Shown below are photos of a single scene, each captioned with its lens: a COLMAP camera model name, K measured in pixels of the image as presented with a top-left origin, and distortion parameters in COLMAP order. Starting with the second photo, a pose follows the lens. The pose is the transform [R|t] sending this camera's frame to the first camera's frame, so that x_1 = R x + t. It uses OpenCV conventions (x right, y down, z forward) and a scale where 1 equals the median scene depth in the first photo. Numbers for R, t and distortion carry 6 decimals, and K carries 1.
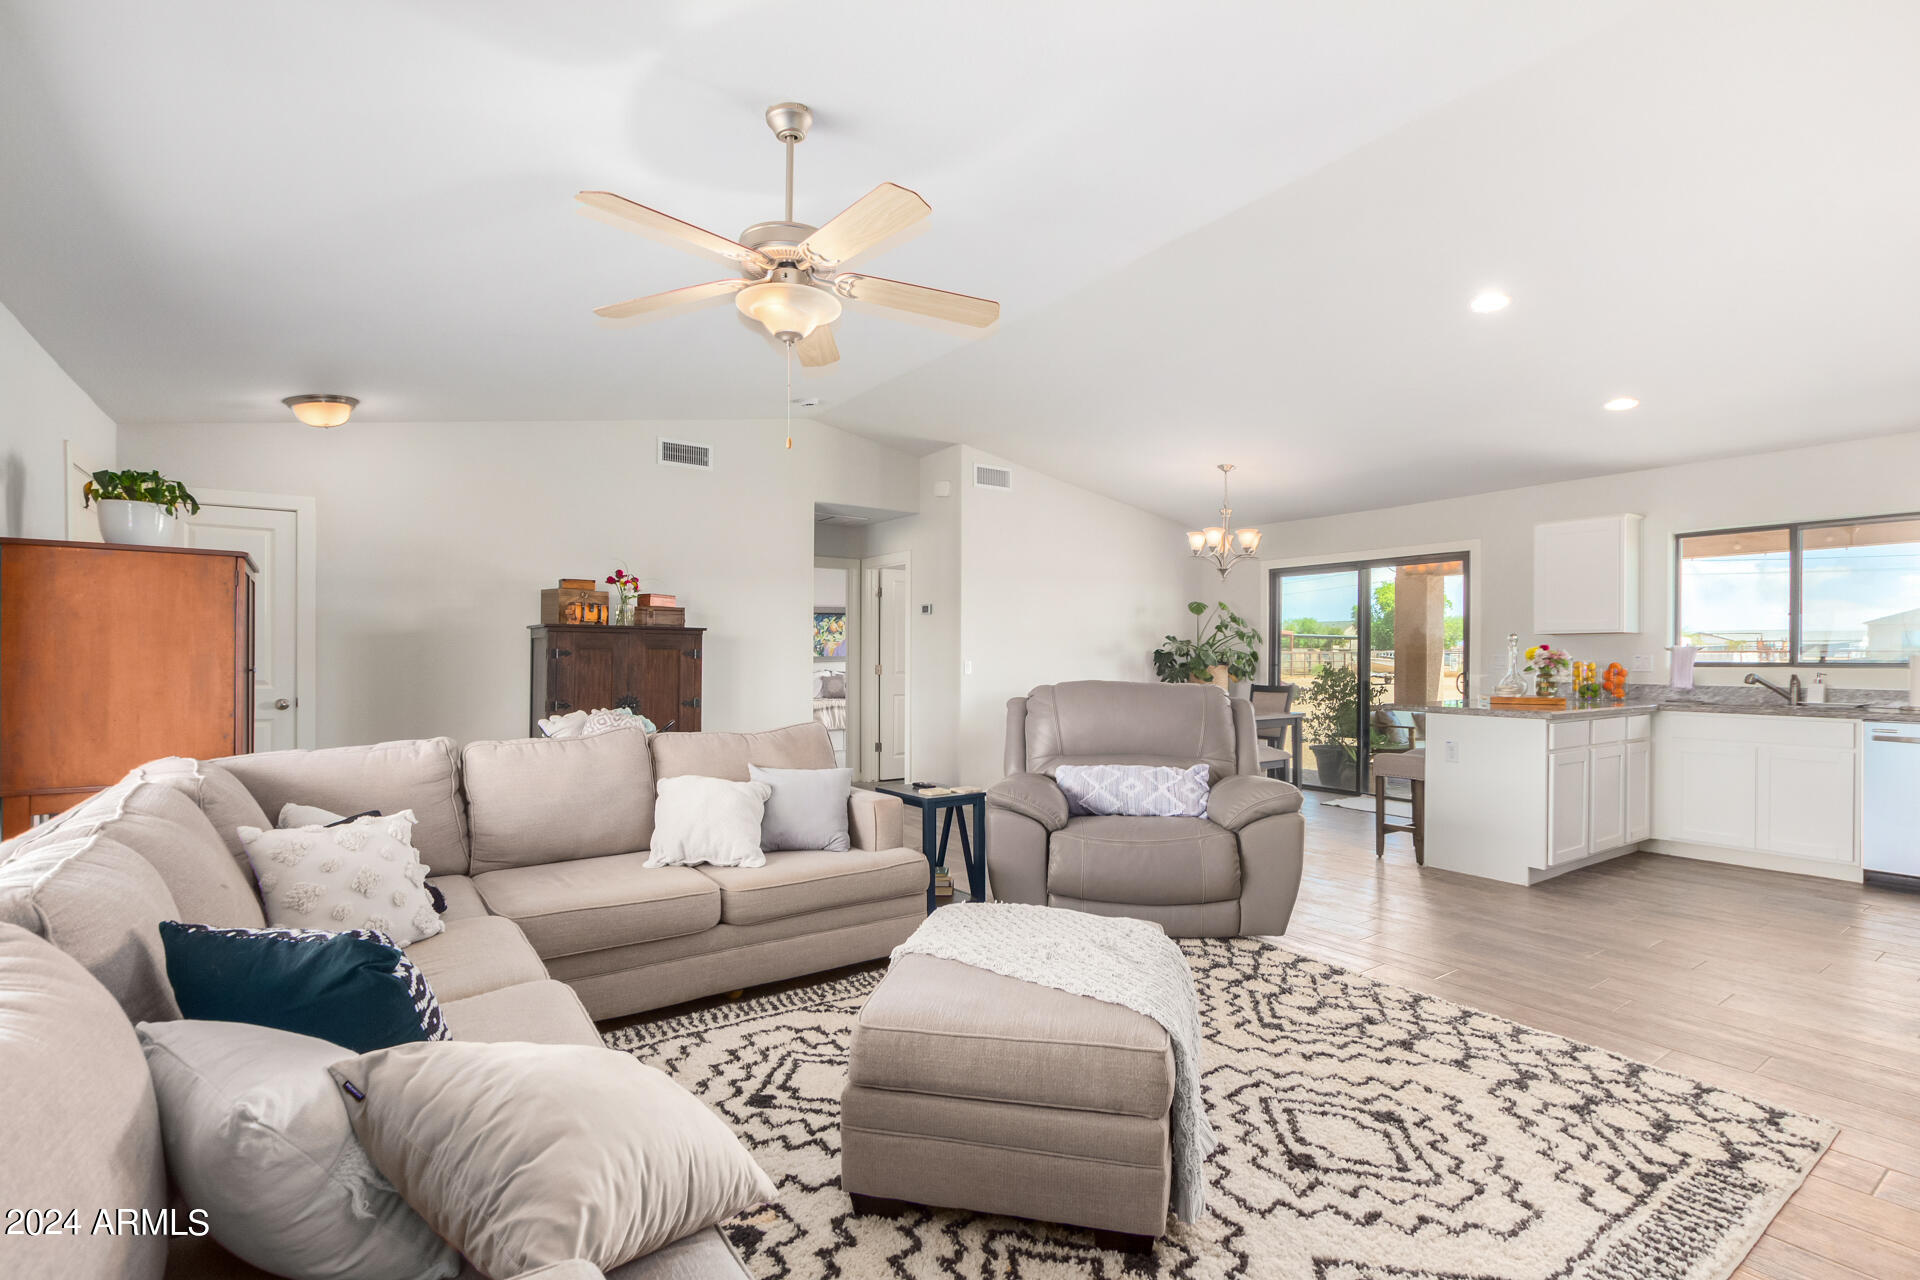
lens RADIAL K [[891.3, 0, 970.2], [0, 891.3, 651.5], [0, 0, 1]] dist [0.004375, -0.001032]
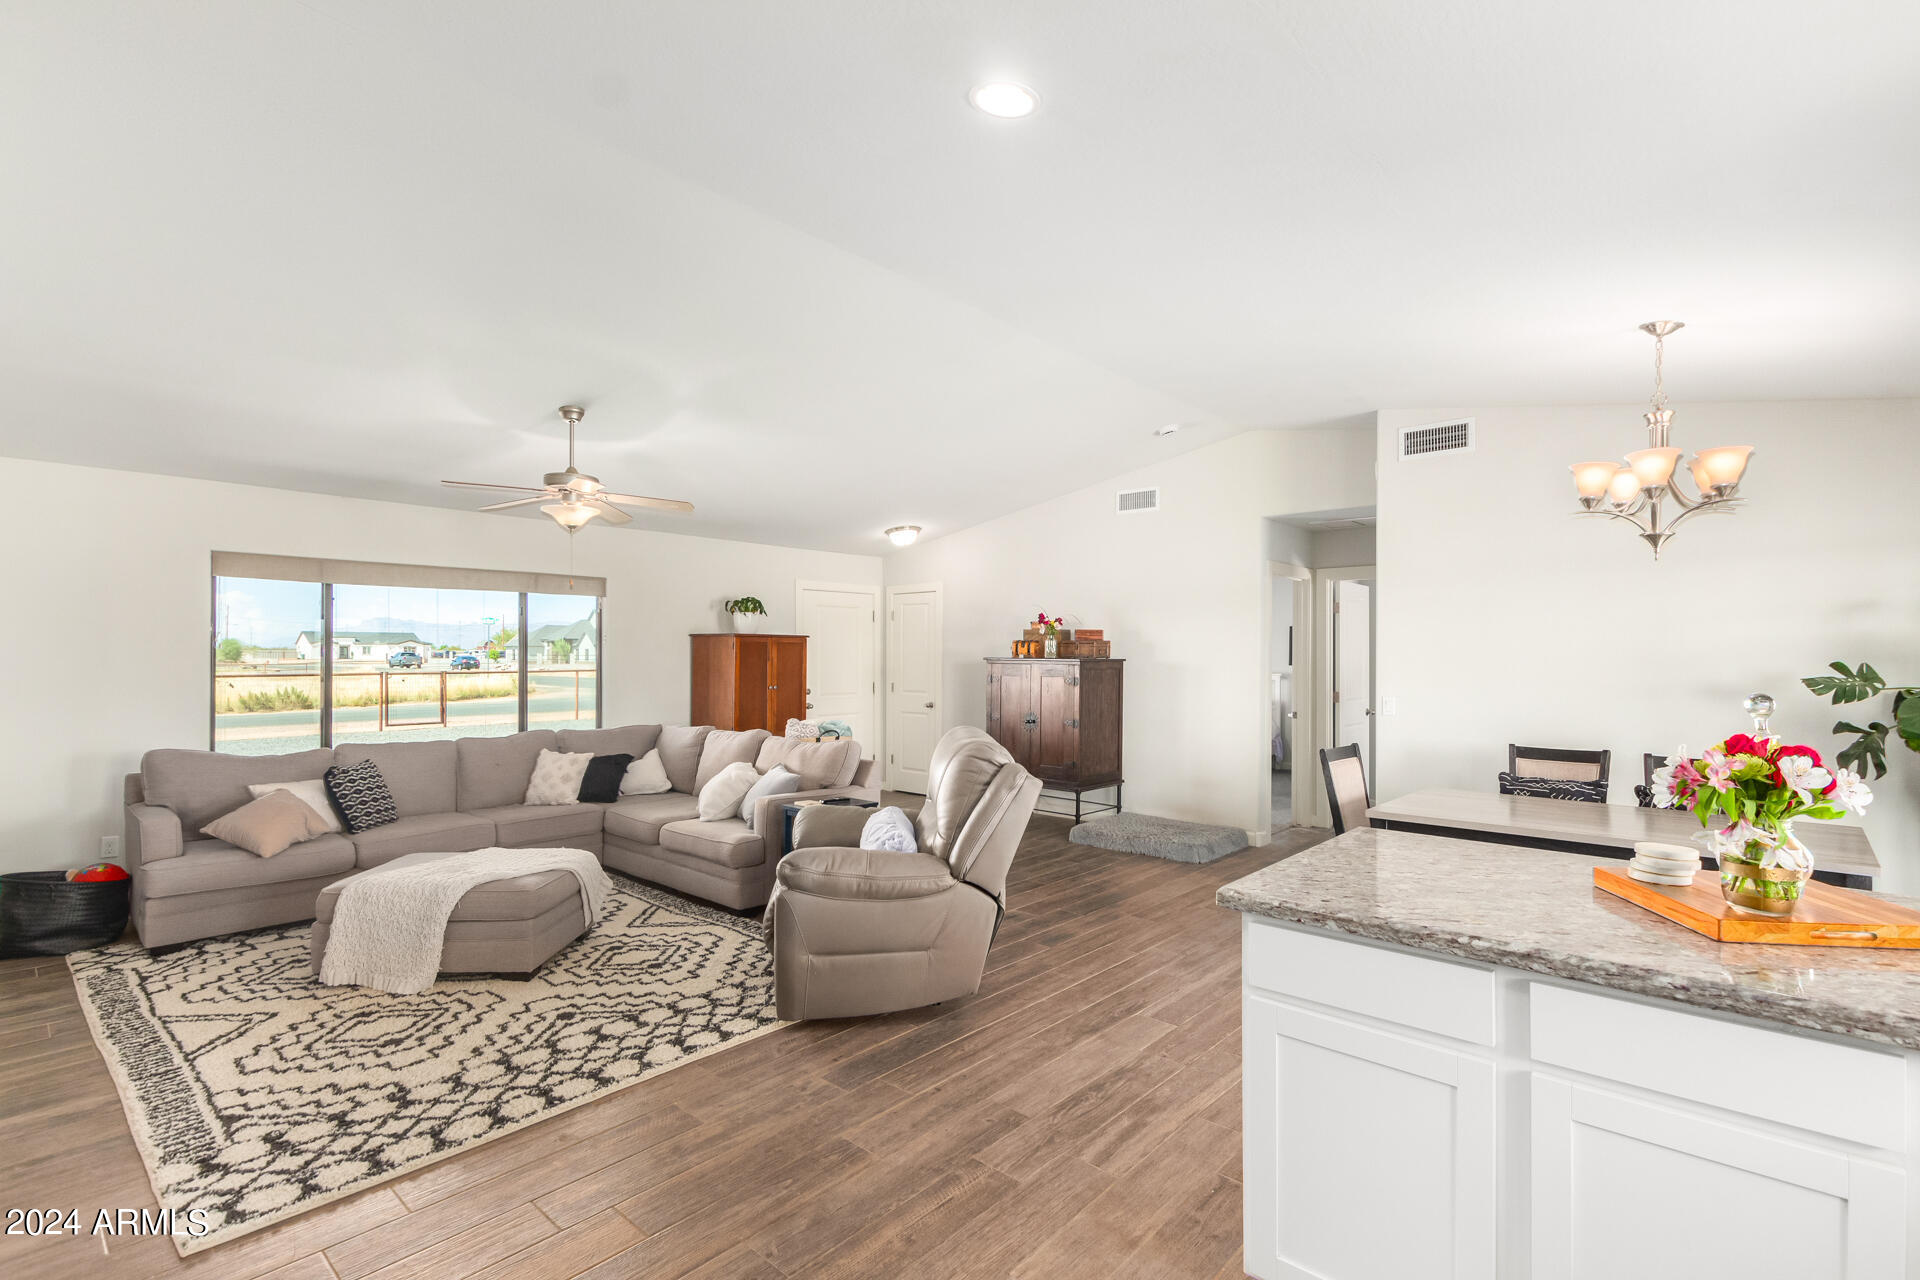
lens RADIAL K [[884.9, 0, 978.2], [0, 884.9, 643.6], [0, 0, 1]] dist [-0.001177, 0.000223]
pose [[0.230340, -0.014250, -0.973006, 1.690048], [0.005258, 0.999896, -0.013399, -0.067908], [0.973096, -0.002030, 0.230391, 1.306653]]
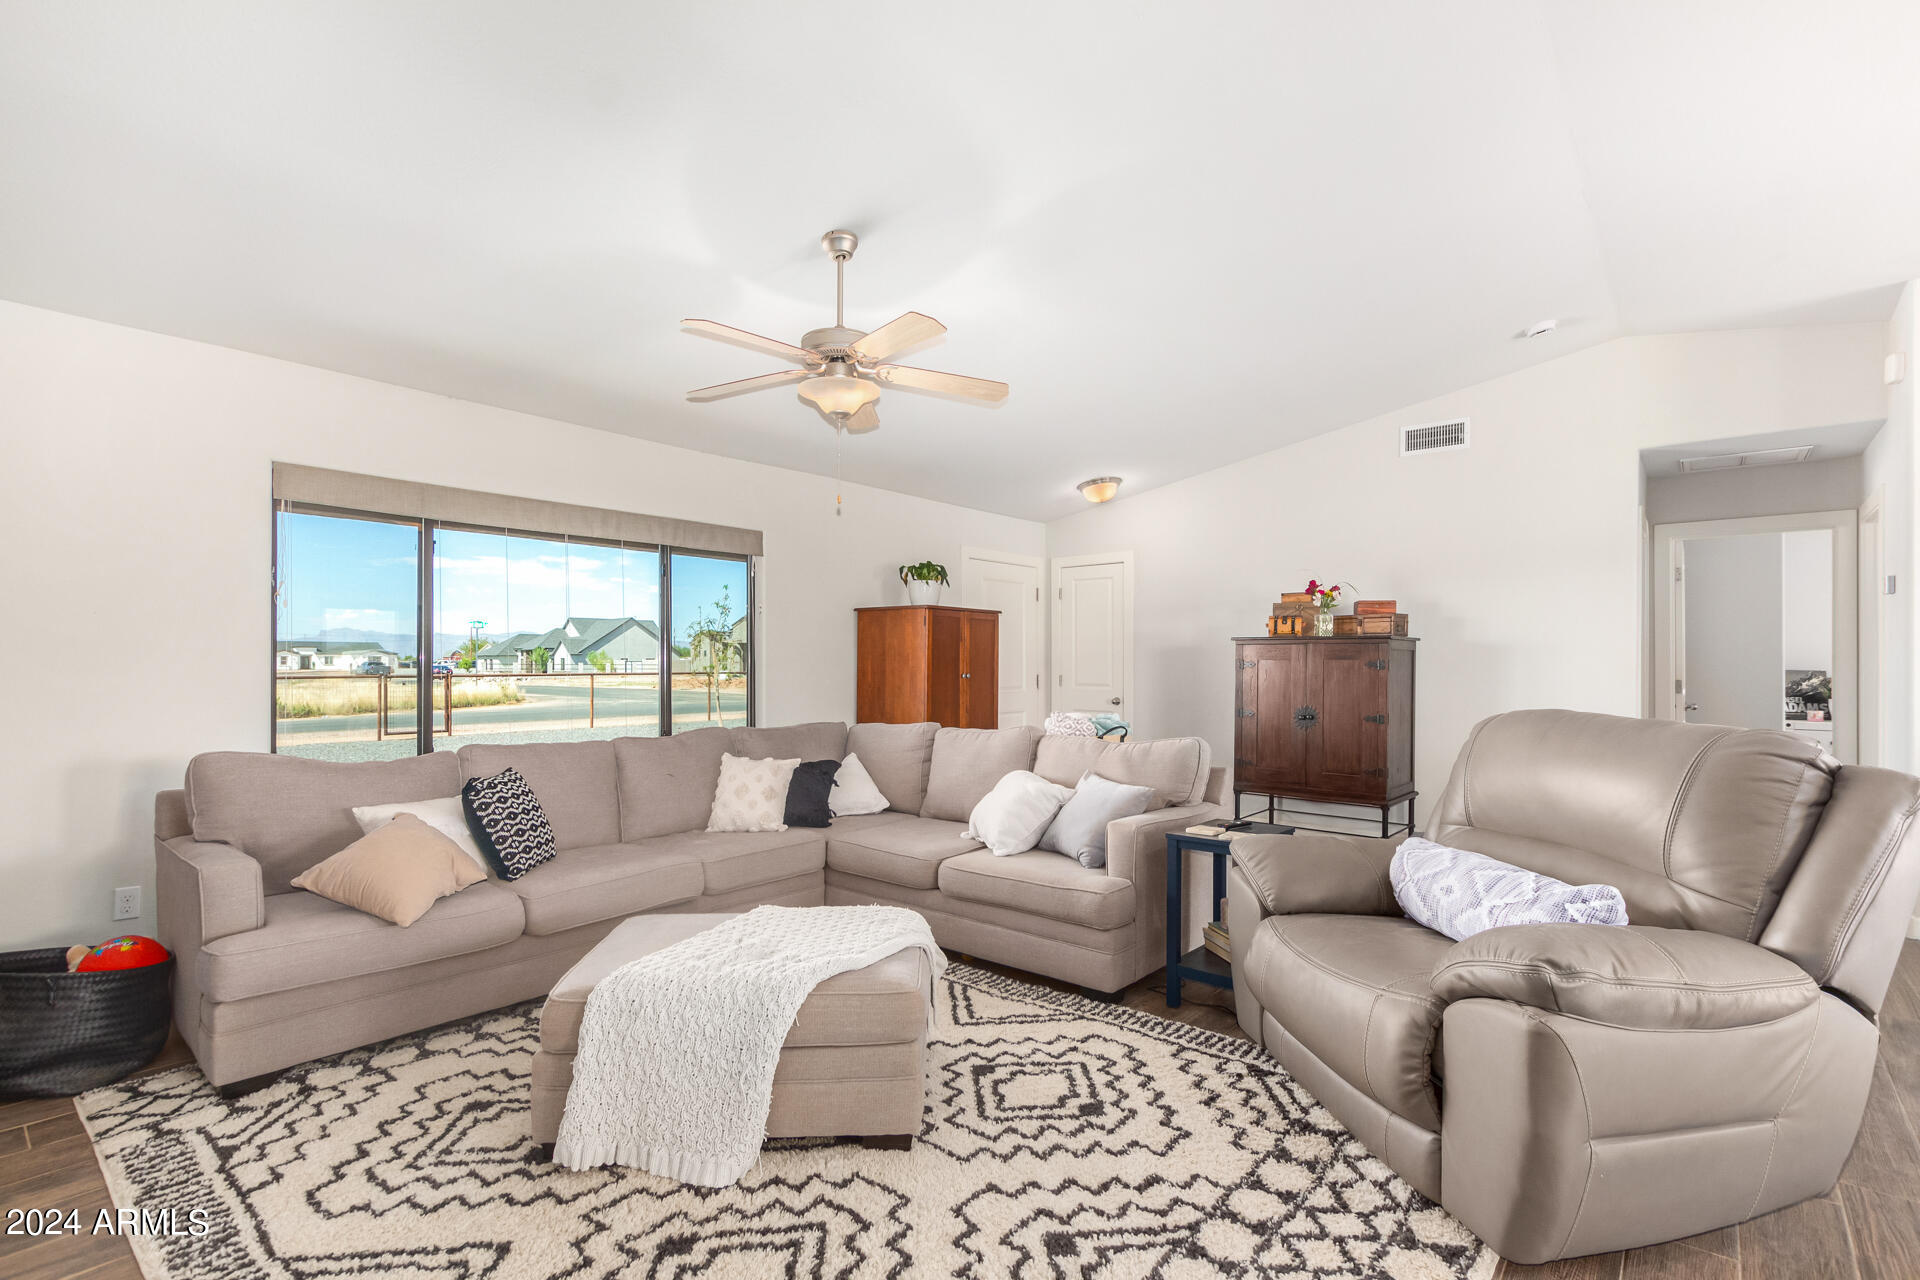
lens RADIAL K [[891.3, 0, 970.2], [0, 891.3, 651.5], [0, 0, 1]] dist [0.004375, -0.001032]
pose [[0.250316, -0.017484, -0.968006, 0.980768], [0.006043, 0.999846, -0.016496, 0.003169], [0.968145, -0.001721, 0.250383, 0.799582]]
